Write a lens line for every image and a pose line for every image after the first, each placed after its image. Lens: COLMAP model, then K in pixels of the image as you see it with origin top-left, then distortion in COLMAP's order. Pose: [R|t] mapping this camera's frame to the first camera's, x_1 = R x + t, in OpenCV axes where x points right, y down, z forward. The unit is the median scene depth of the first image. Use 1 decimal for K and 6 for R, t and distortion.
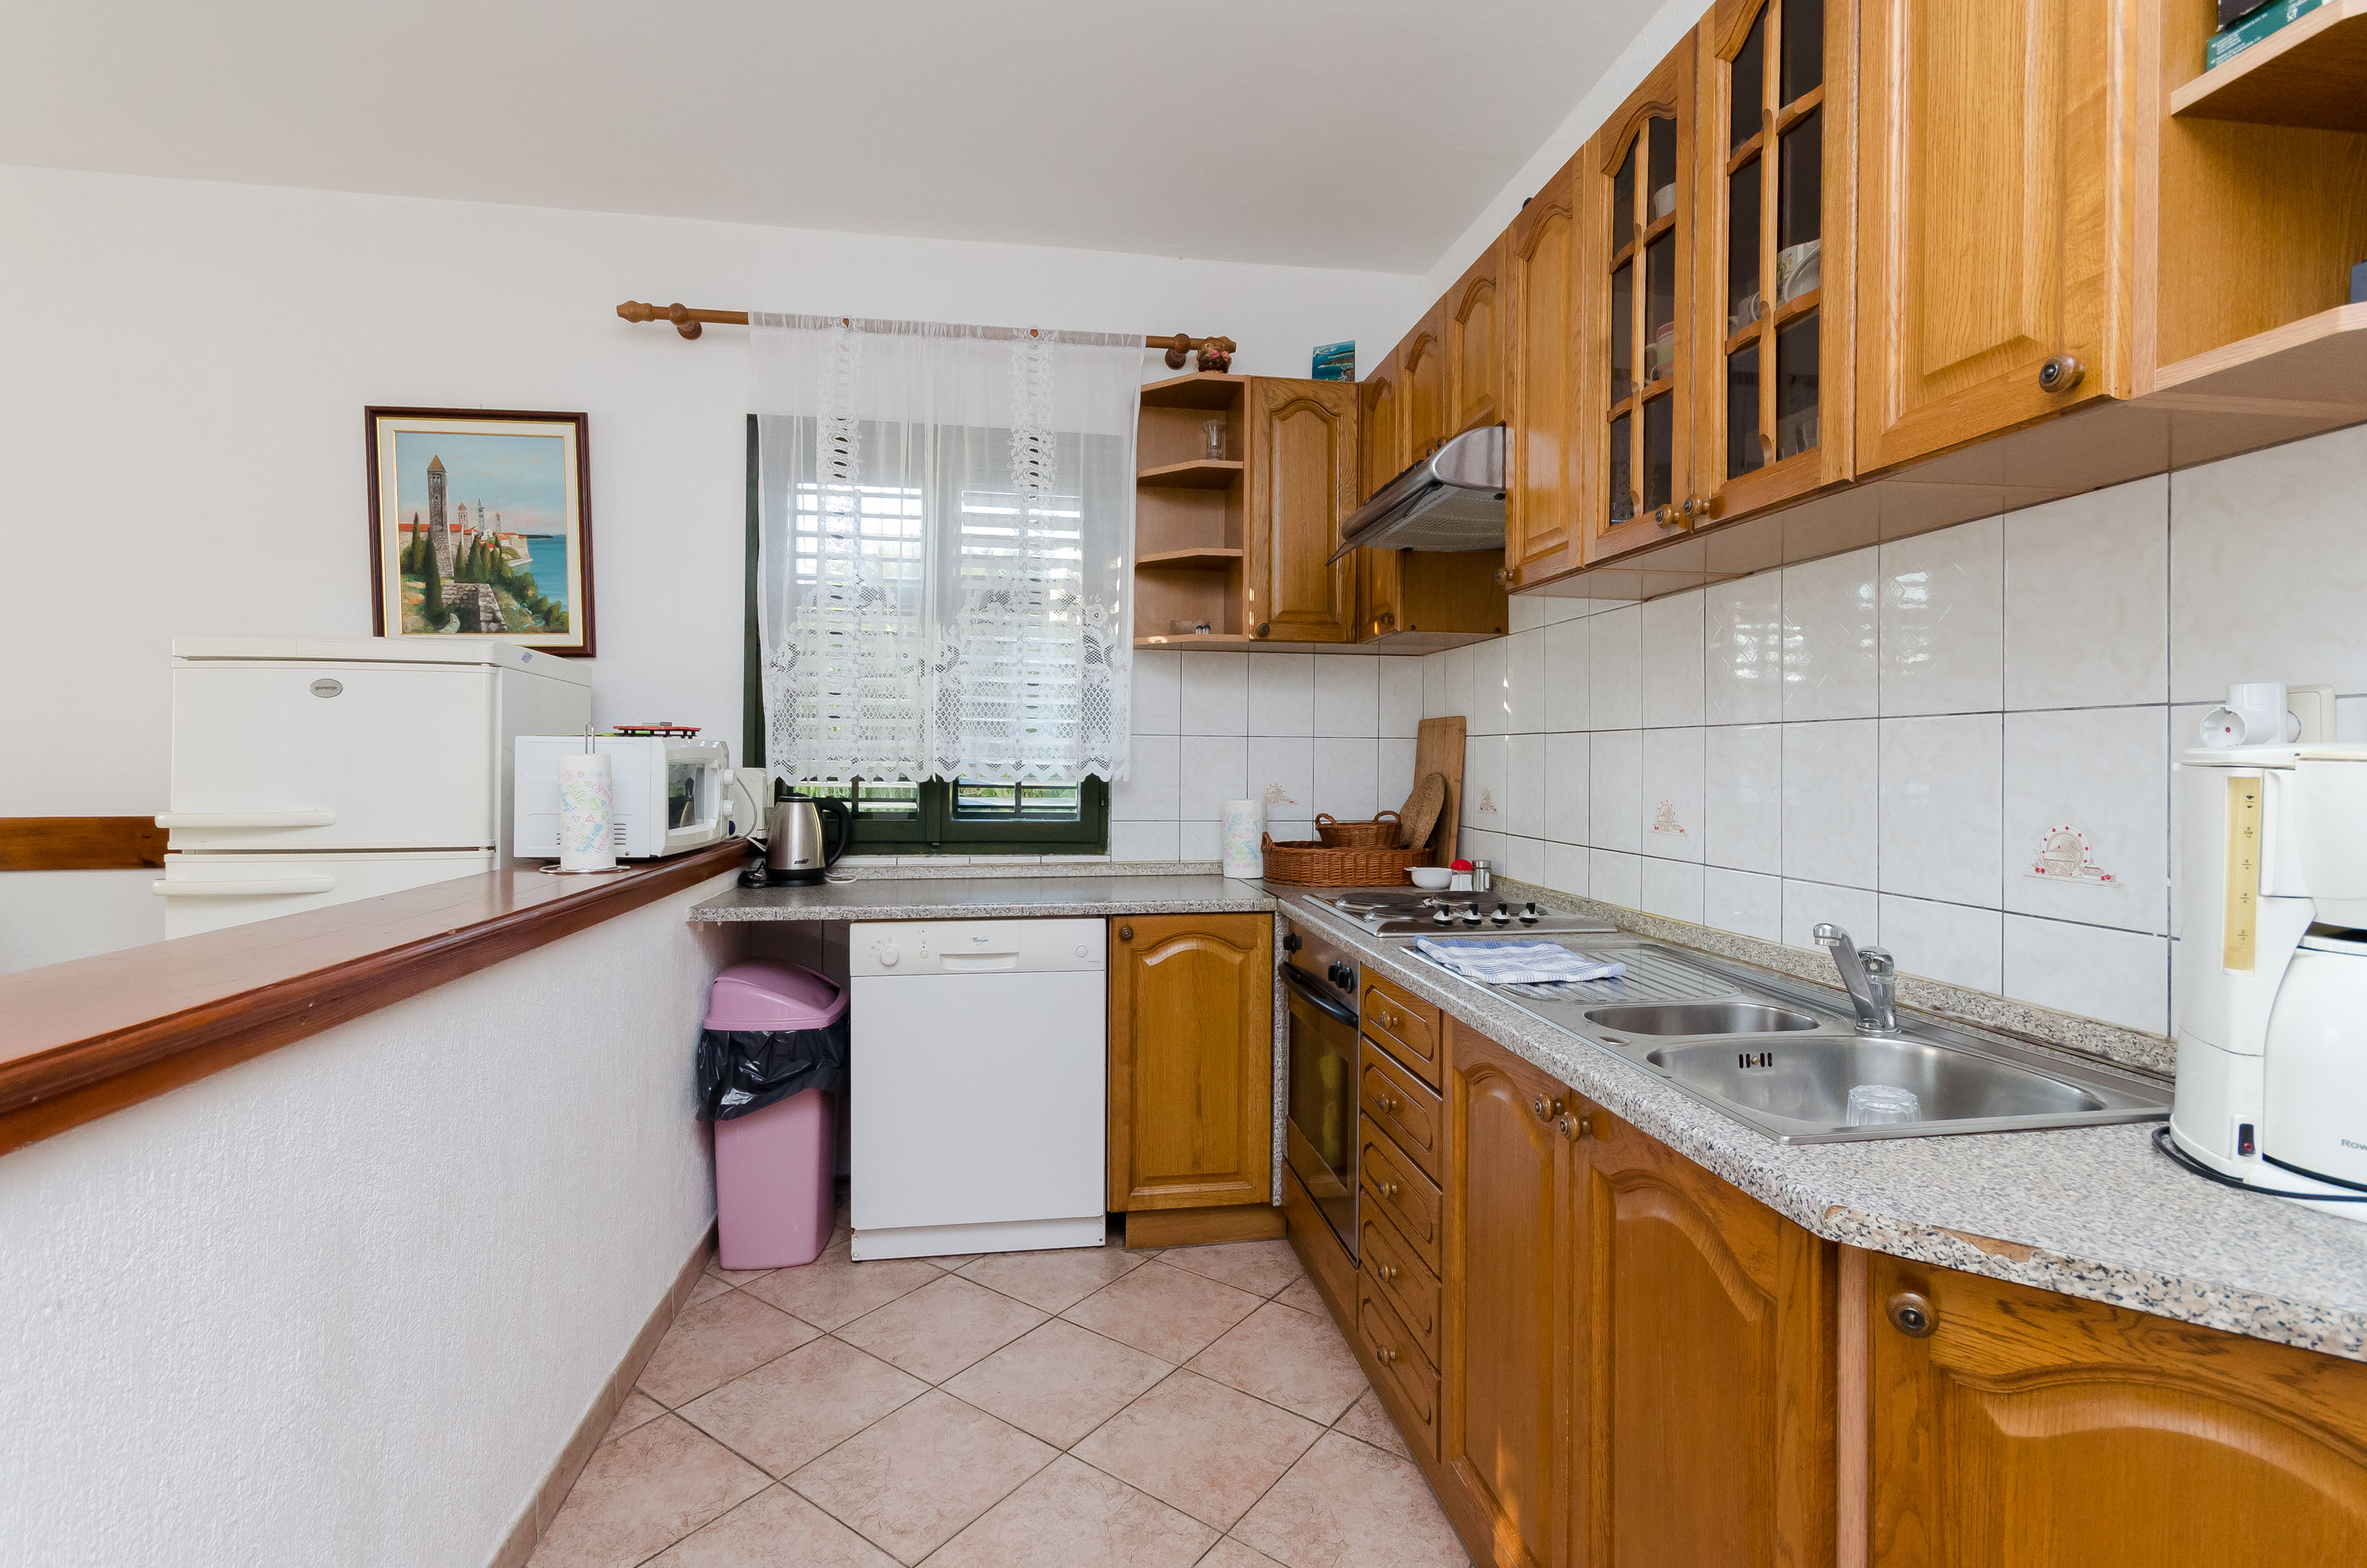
lens RADIAL K [[1100.4, 0, 1184.8], [0, 1100.4, 762.3], [0, 0, 1]] dist [0.003741, 0.000992]
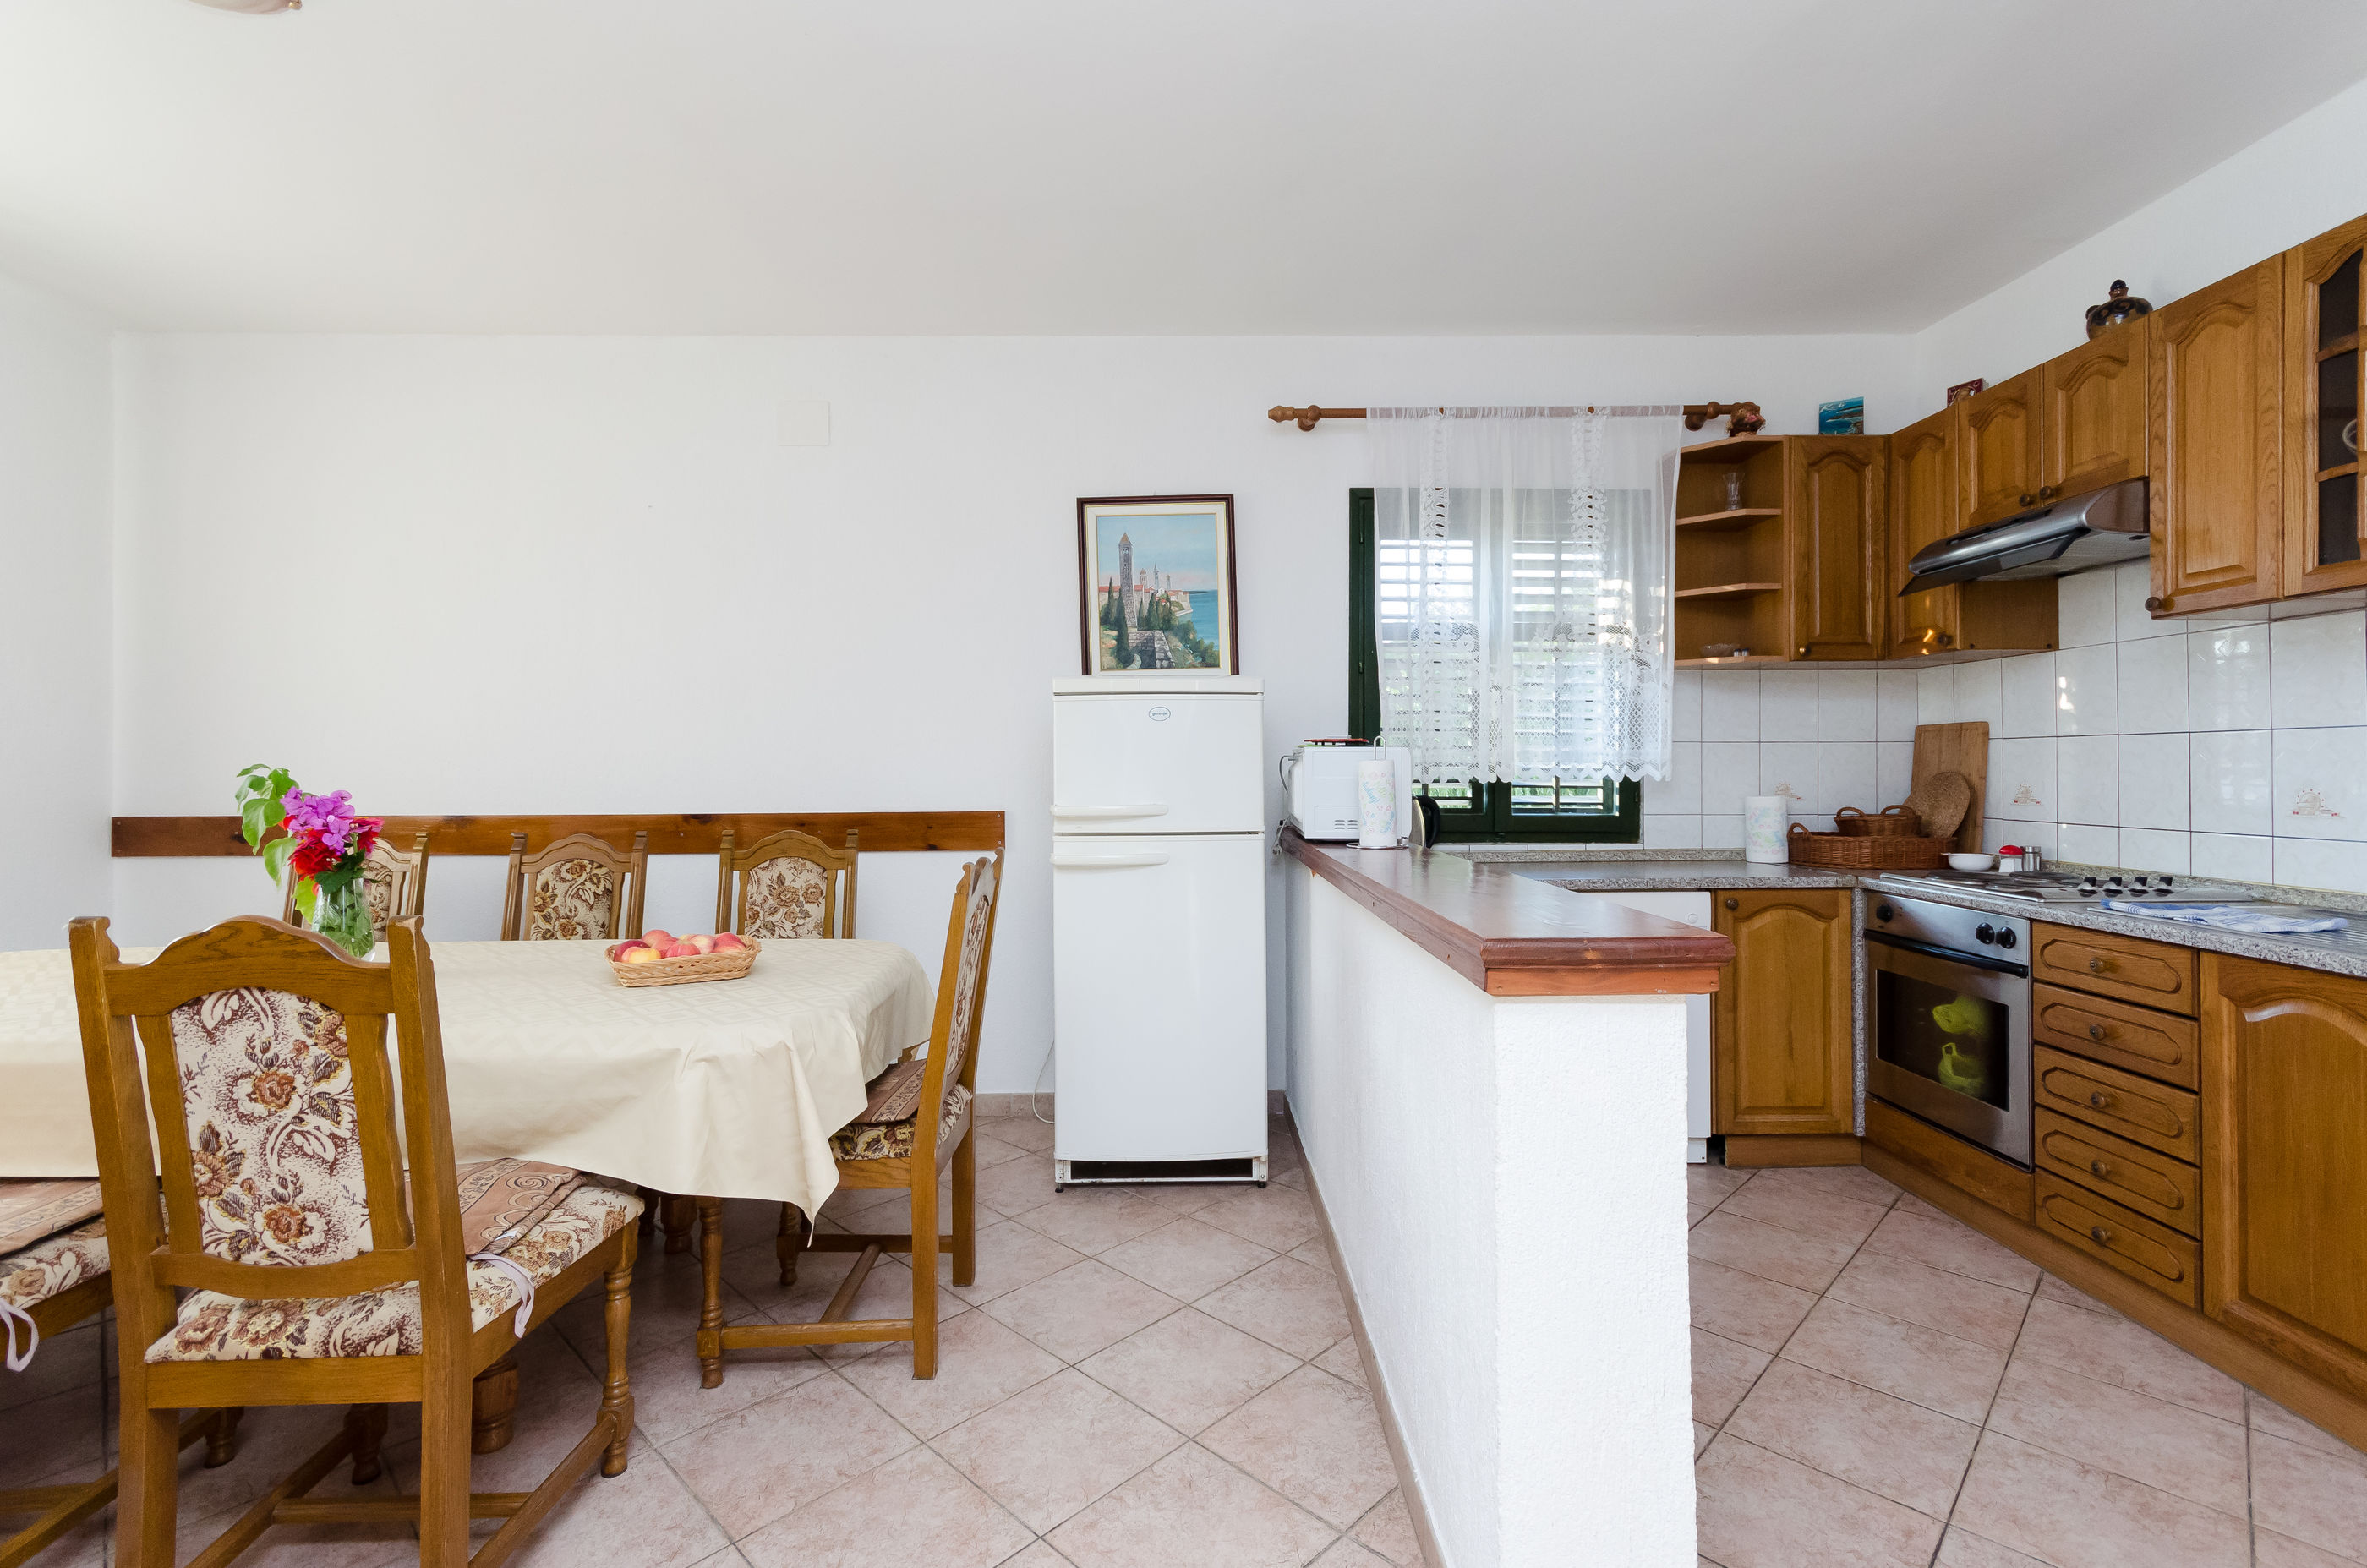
lens RADIAL K [[1069.8, 0, 1185.0], [0, 1069.8, 764.9], [0, 0, 1]] dist [0.004546, 0.001038]
pose [[0.989076, -0.009272, -0.147113, -0.420491], [0.008135, 0.999932, -0.008335, 0.005836], [0.147181, 0.007047, 0.989085, -0.230592]]
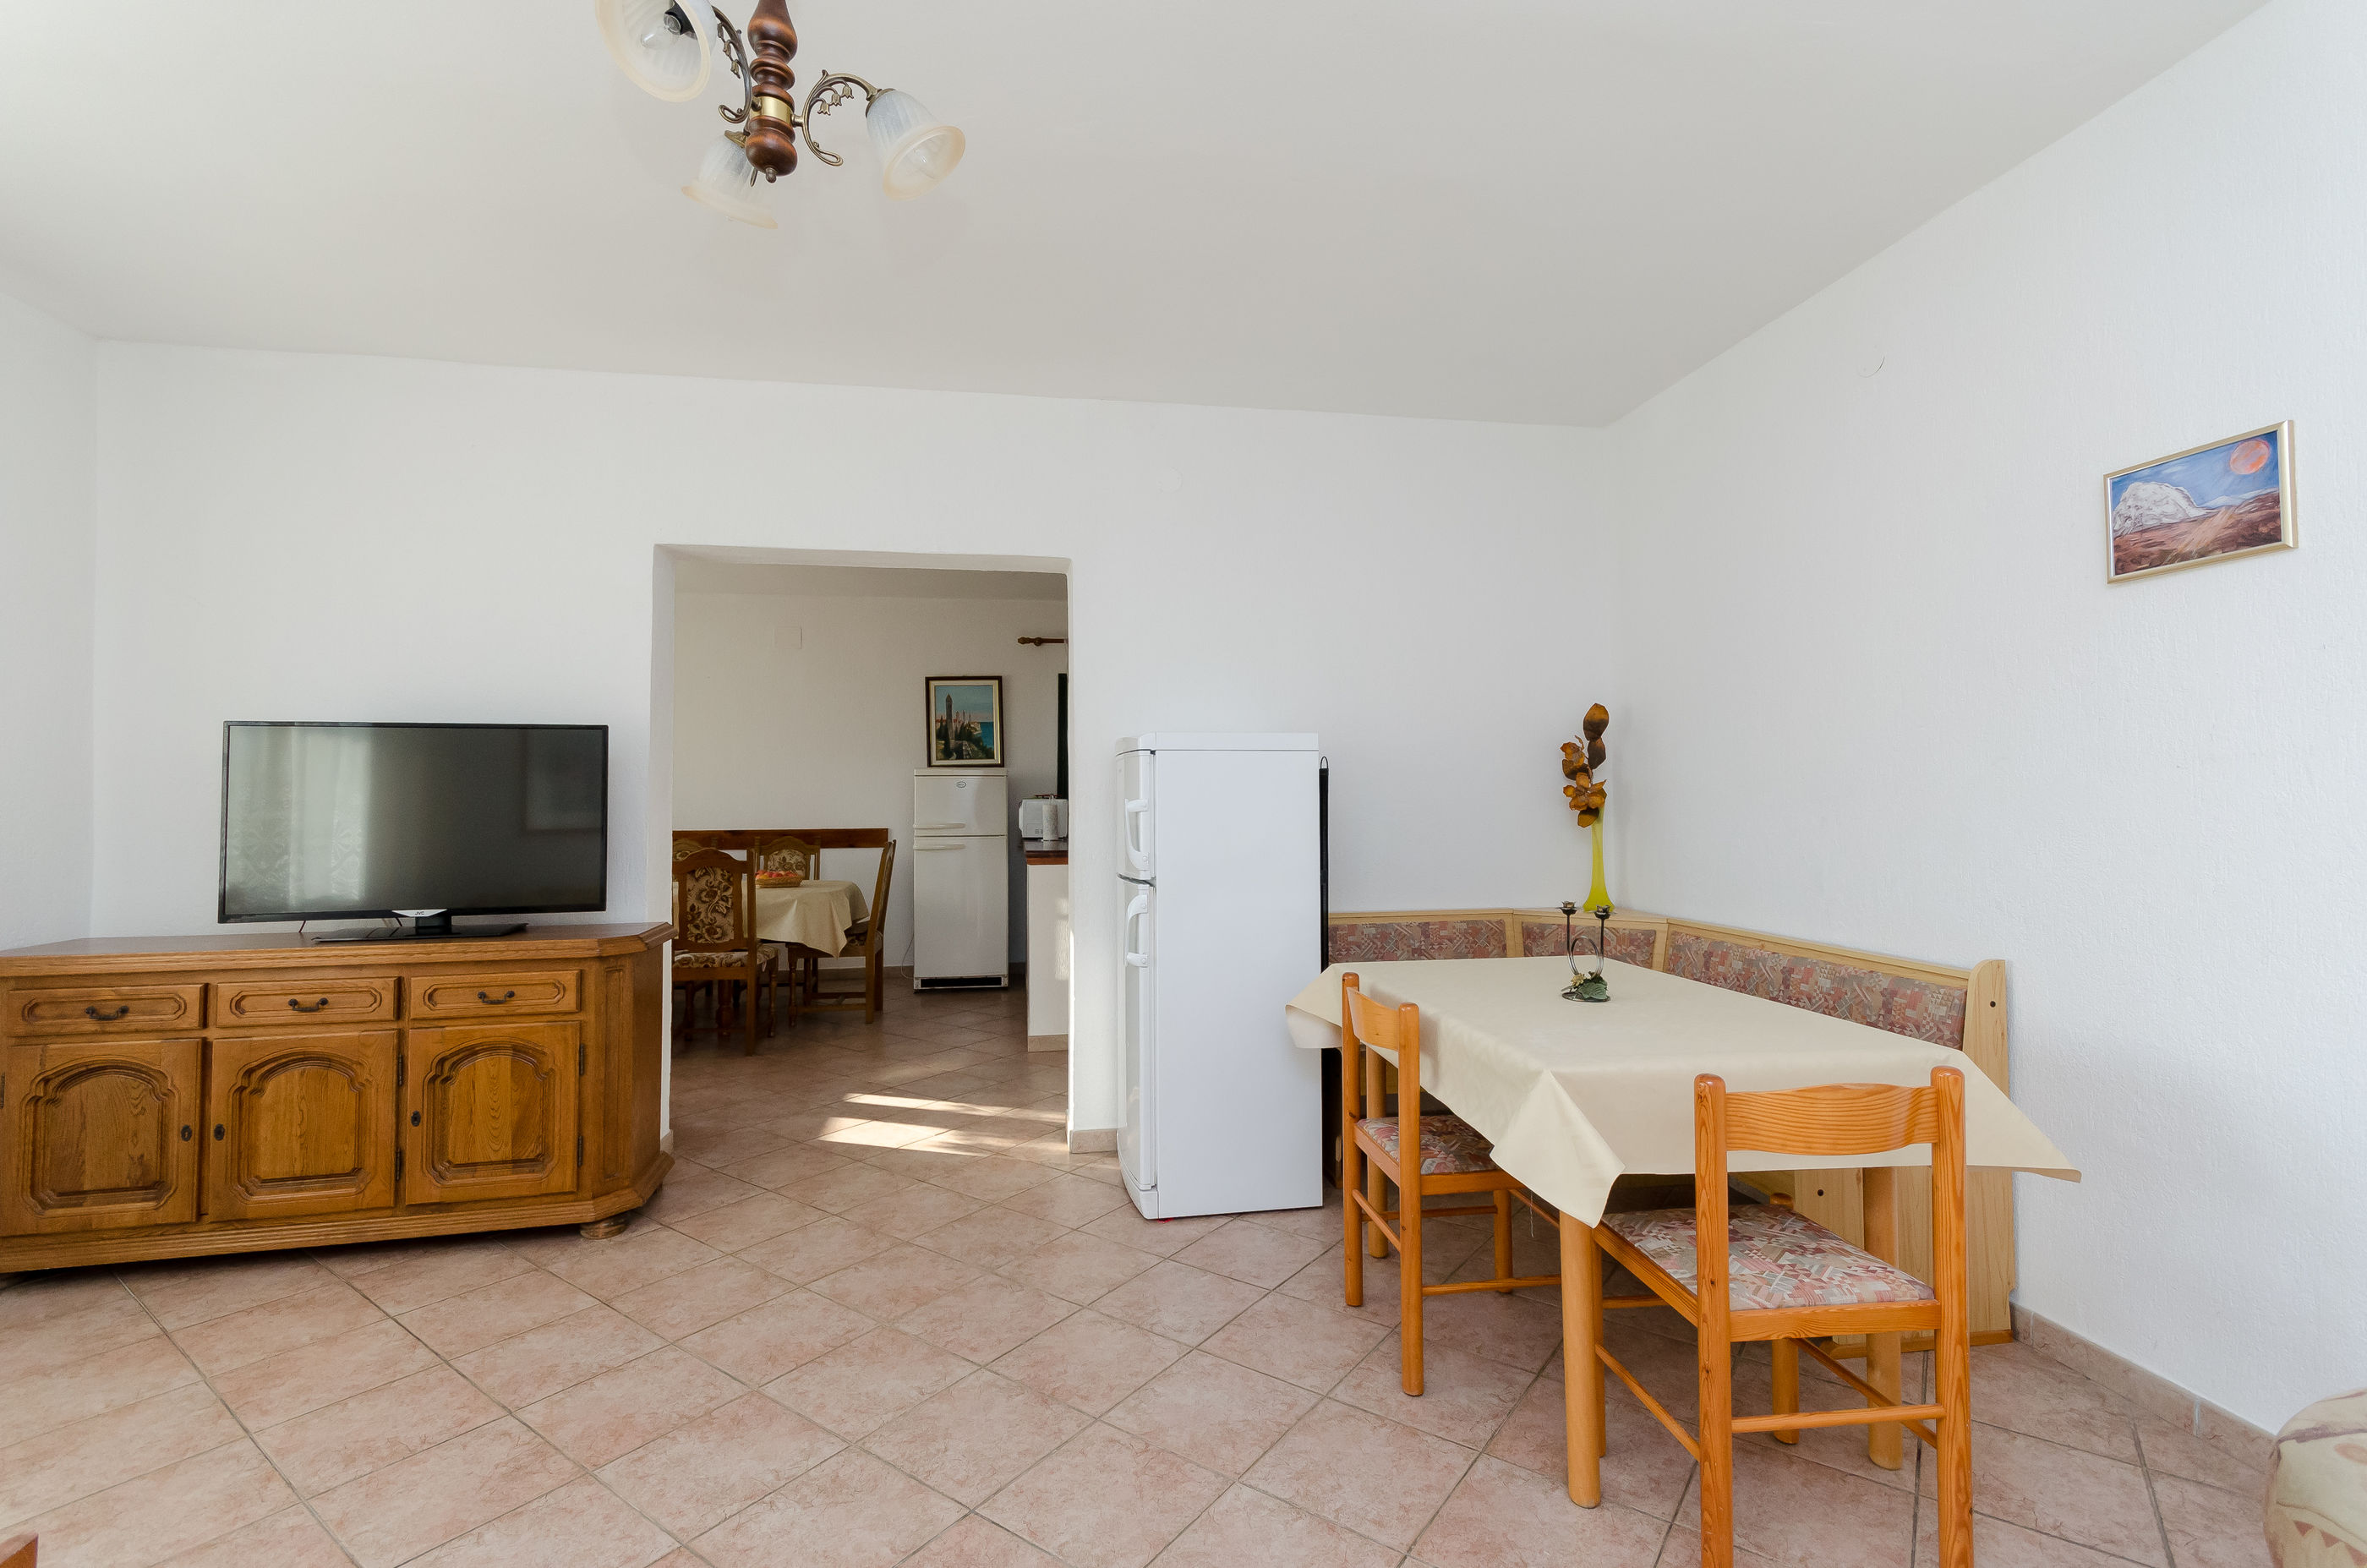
lens RADIAL K [[1029.8, 0, 1177.3], [0, 1029.8, 757.9], [0, 0, 1]] dist [0.005236, -0.000042]
pose [[0.999708, -0.012508, -0.020665, -0.071203], [0.011471, 0.998706, -0.049539, 0.008318], [0.021258, 0.049288, 0.998558, -1.467198]]
